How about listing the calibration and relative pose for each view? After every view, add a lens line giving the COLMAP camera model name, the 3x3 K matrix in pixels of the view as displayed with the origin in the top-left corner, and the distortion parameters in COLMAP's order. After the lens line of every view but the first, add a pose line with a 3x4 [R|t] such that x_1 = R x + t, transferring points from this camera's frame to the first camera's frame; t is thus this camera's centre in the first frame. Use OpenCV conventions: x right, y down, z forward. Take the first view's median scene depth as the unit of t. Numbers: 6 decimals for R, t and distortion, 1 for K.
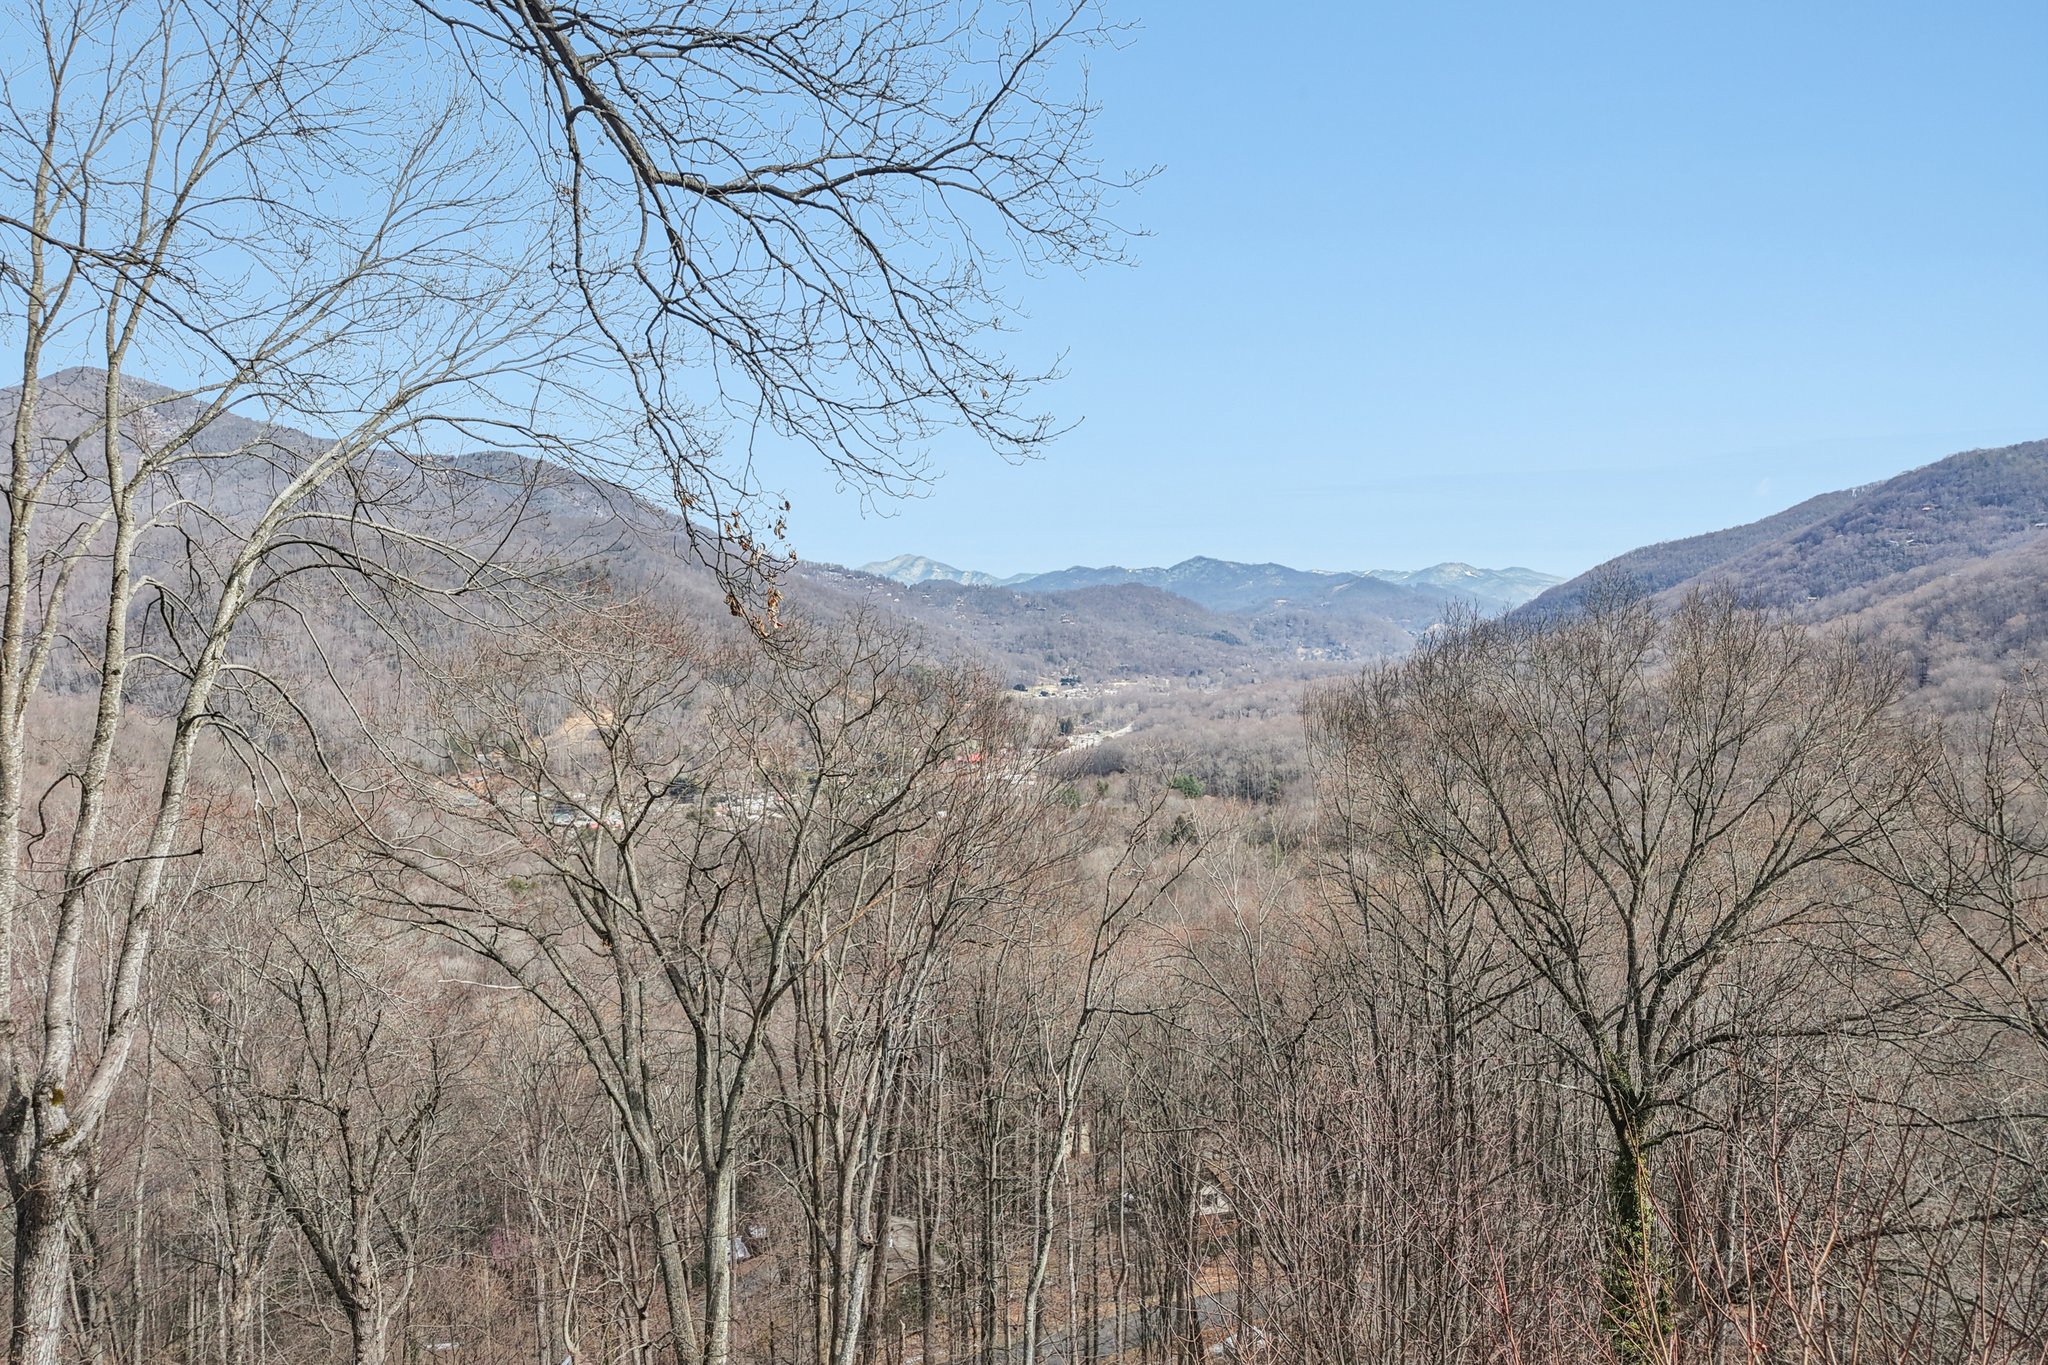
lens RADIAL K [[1386.8, 0, 1018.9], [0, 1386.8, 742.9], [0, 0, 1]] dist [0.018065, -0.001591]
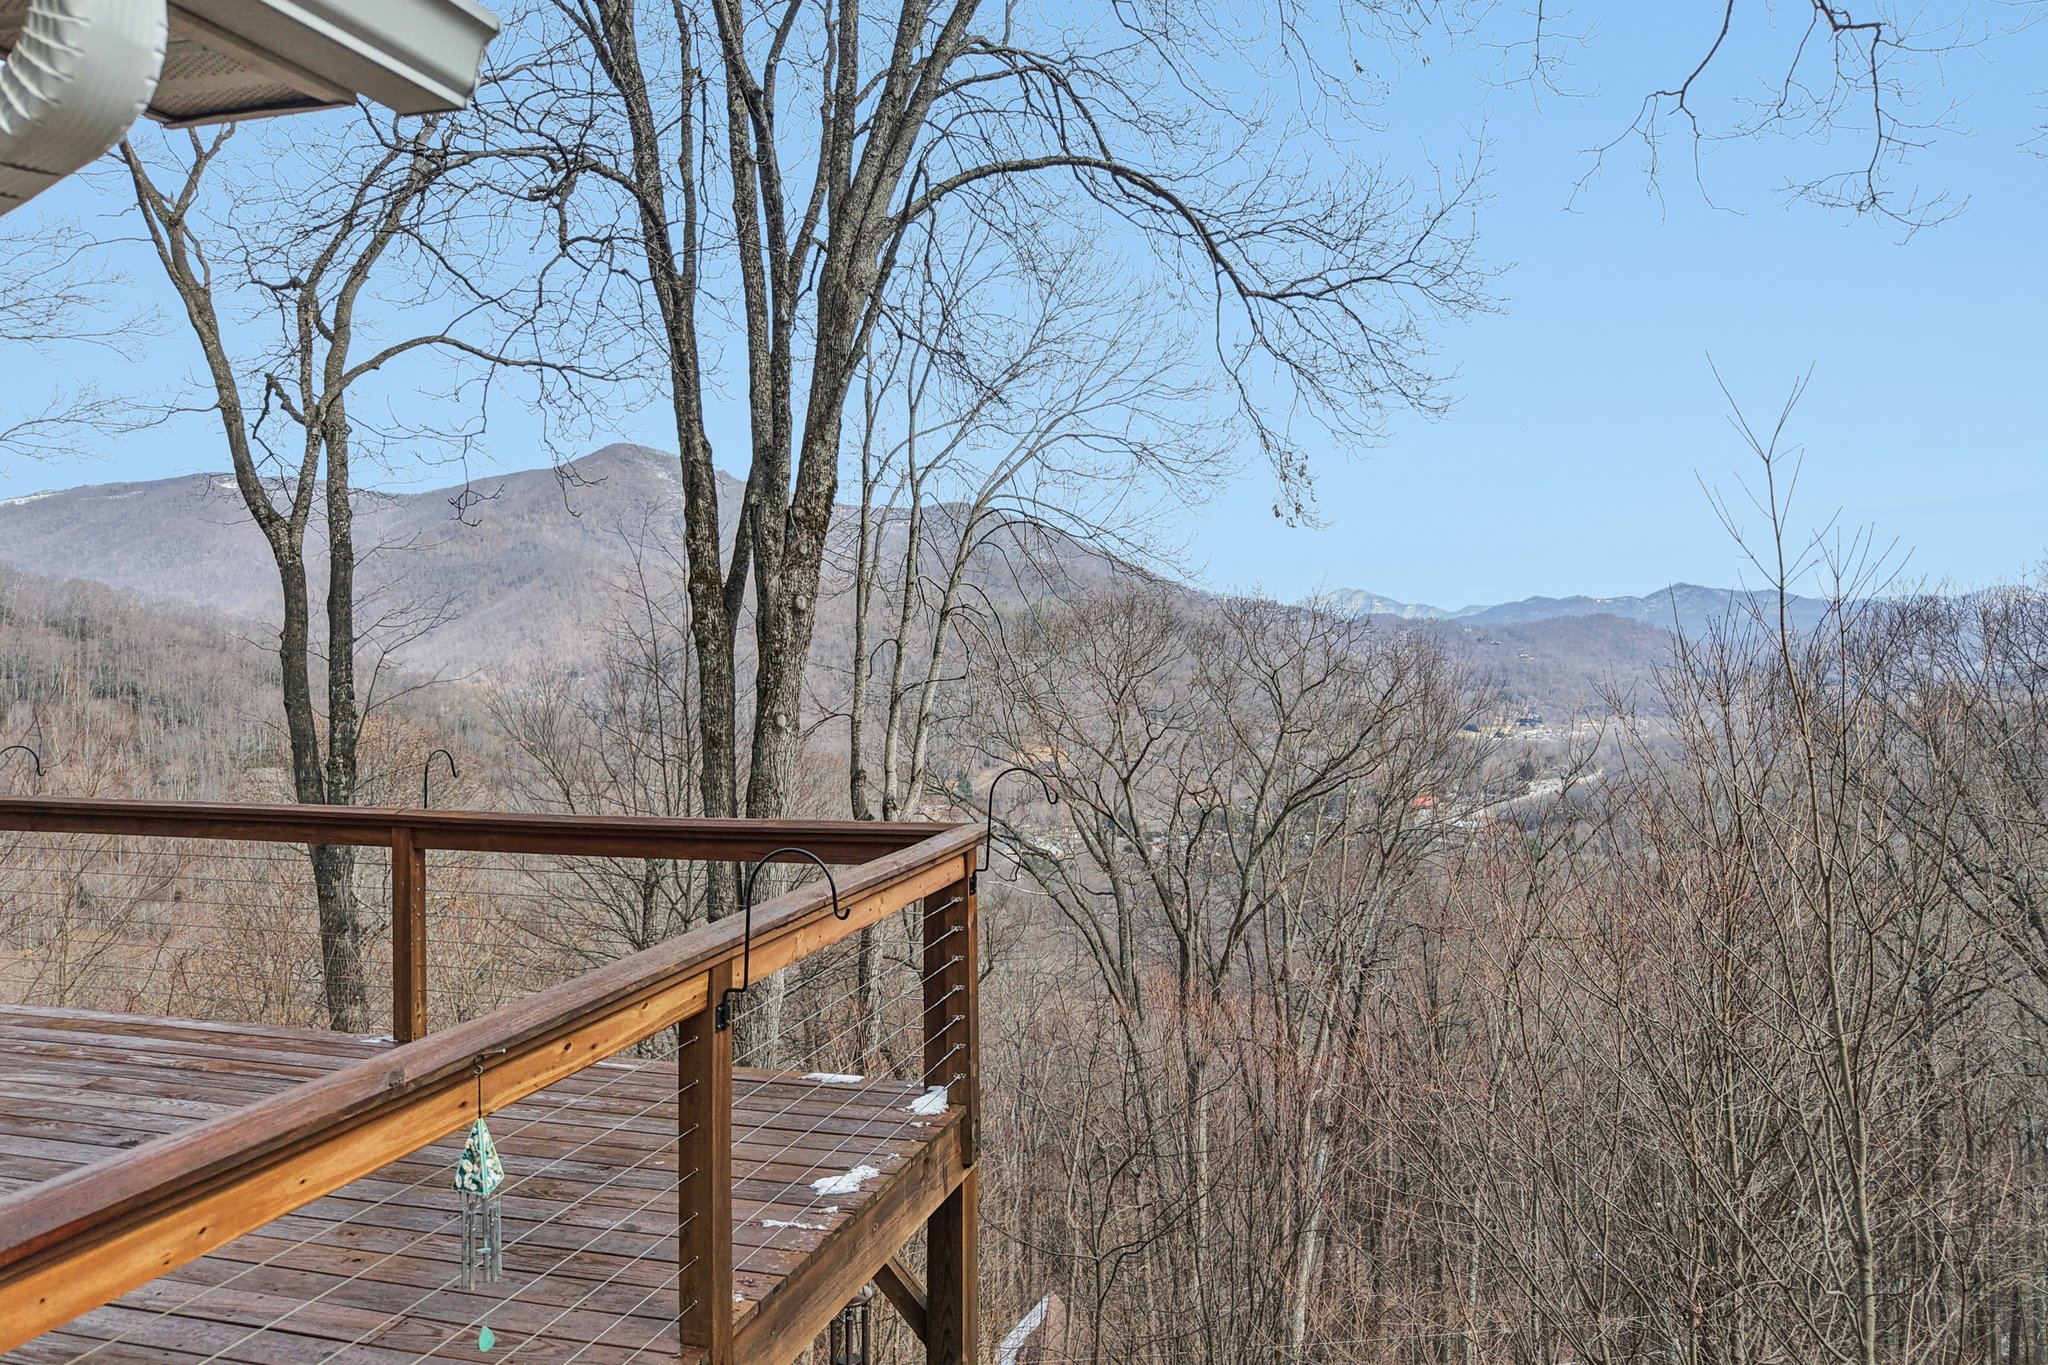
lens RADIAL K [[1422.1, 0, 1019.4], [0, 1422.1, 644.8], [0, 0, 1]] dist [0.022862, -0.000804]
pose [[0.953557, -0.014544, -0.300861, 0.025481], [-0.014776, 0.995372, -0.094950, 0.196762], [0.300850, 0.094985, 0.948930, -0.663869]]
